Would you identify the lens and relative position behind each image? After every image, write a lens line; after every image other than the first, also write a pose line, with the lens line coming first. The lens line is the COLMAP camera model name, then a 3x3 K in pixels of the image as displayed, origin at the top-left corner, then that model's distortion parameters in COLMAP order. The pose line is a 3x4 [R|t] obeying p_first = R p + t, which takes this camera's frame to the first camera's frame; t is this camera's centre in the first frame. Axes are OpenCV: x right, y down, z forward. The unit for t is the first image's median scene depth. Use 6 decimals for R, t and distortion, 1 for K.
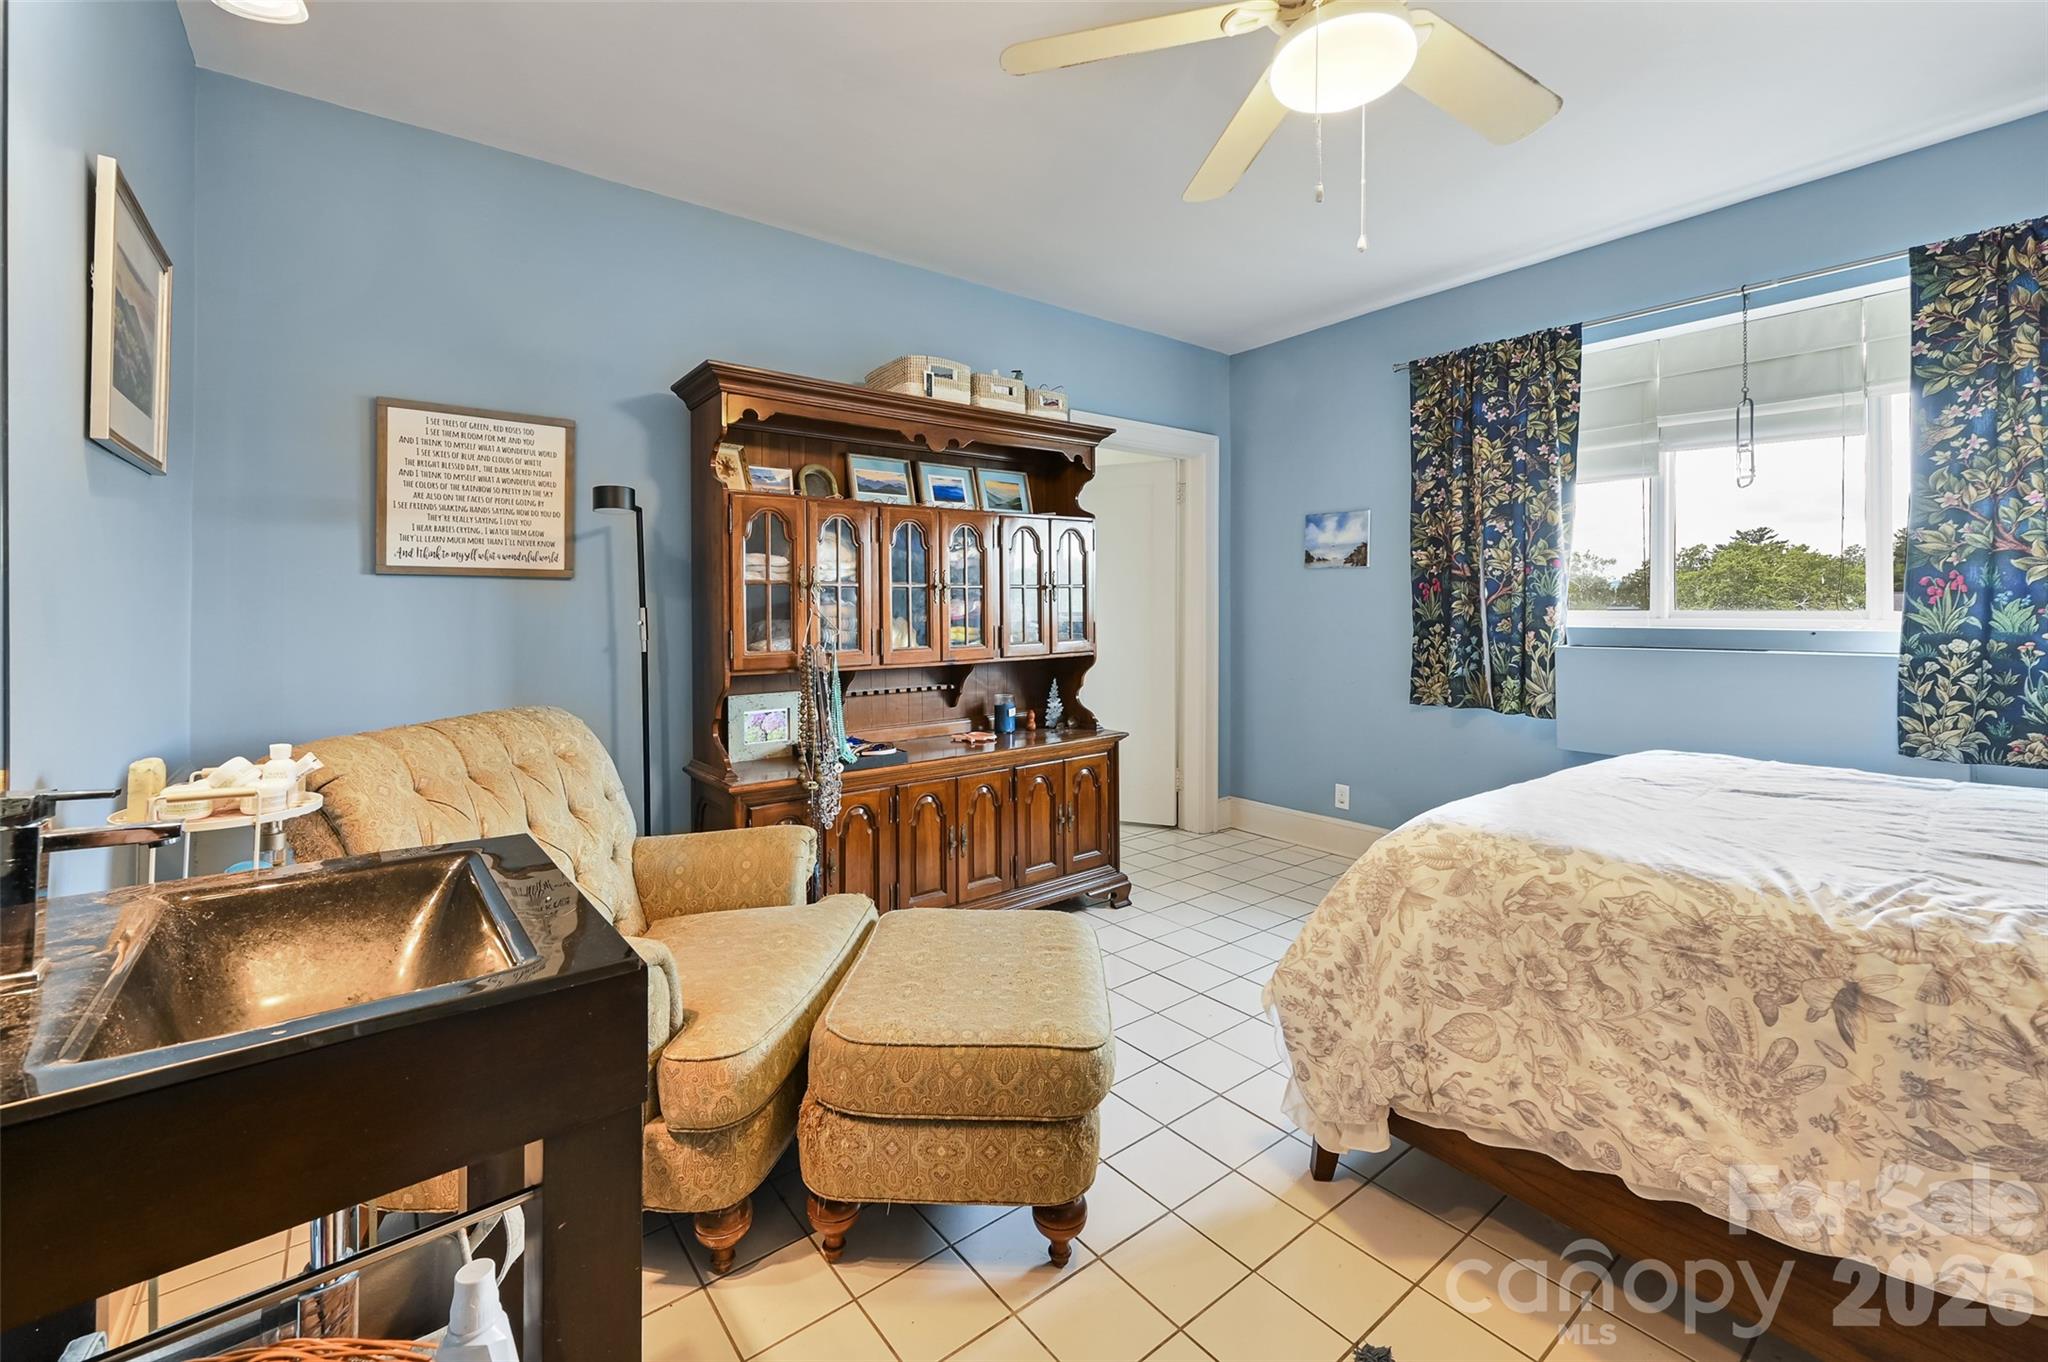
lens RADIAL K [[844.0, 0, 1020.1], [0, 844.0, 614.4], [0, 0, 1]] dist [-0.000079, 0.000408]
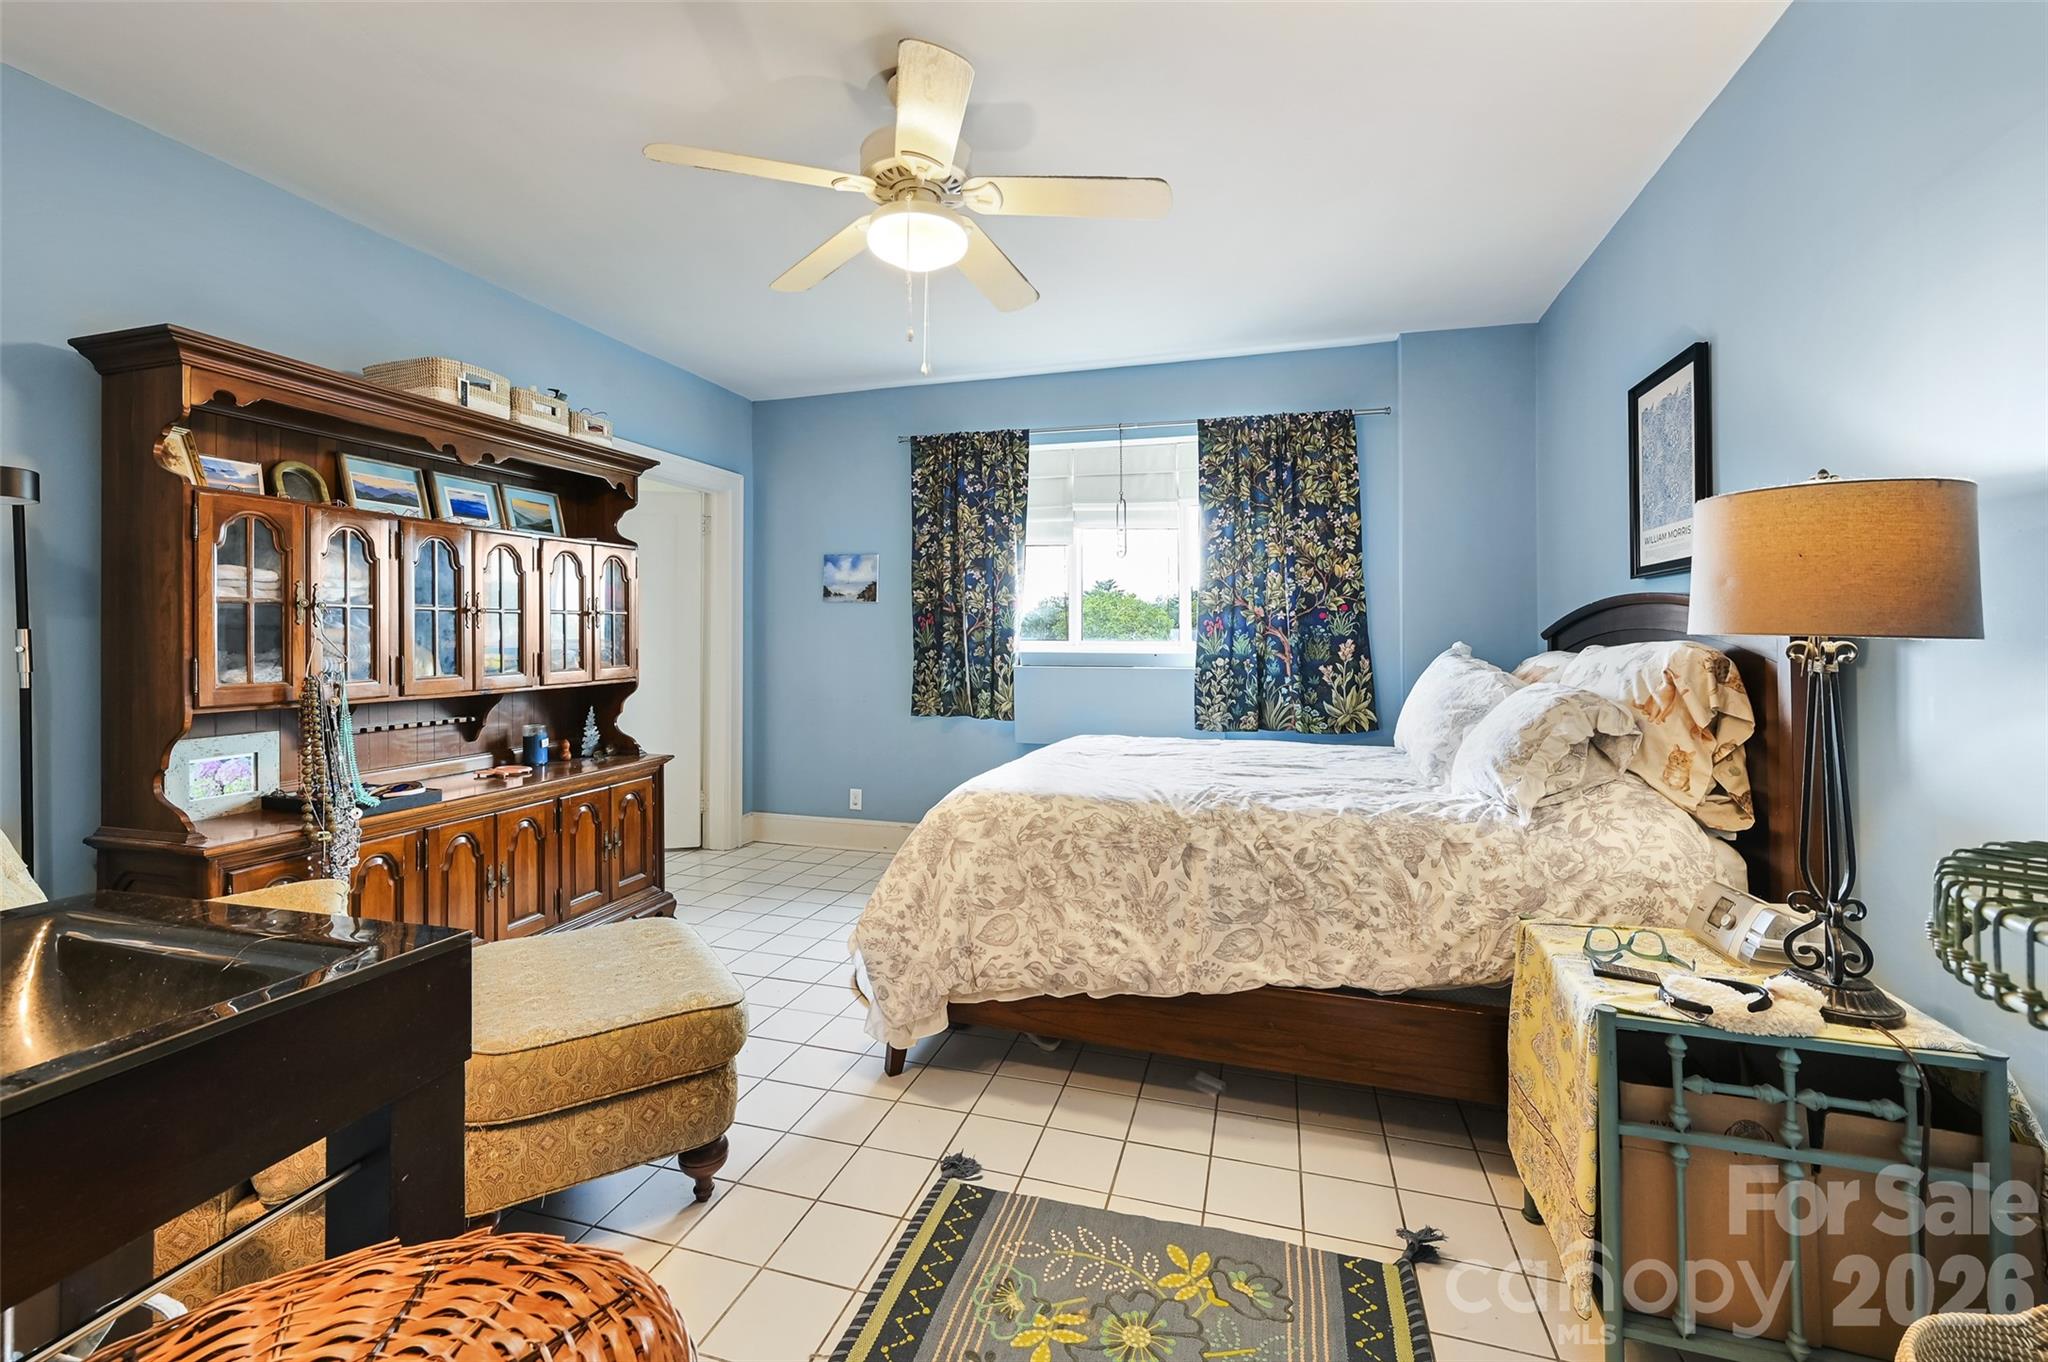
lens RADIAL K [[844.0, 0, 1020.1], [0, 844.0, 614.4], [0, 0, 1]] dist [-0.000079, 0.000408]
pose [[0.816148, 0.022853, 0.577391, -0.153311], [-0.003181, 0.999380, -0.035059, 0.002543], [-0.577834, 0.026776, 0.815715, -0.117695]]
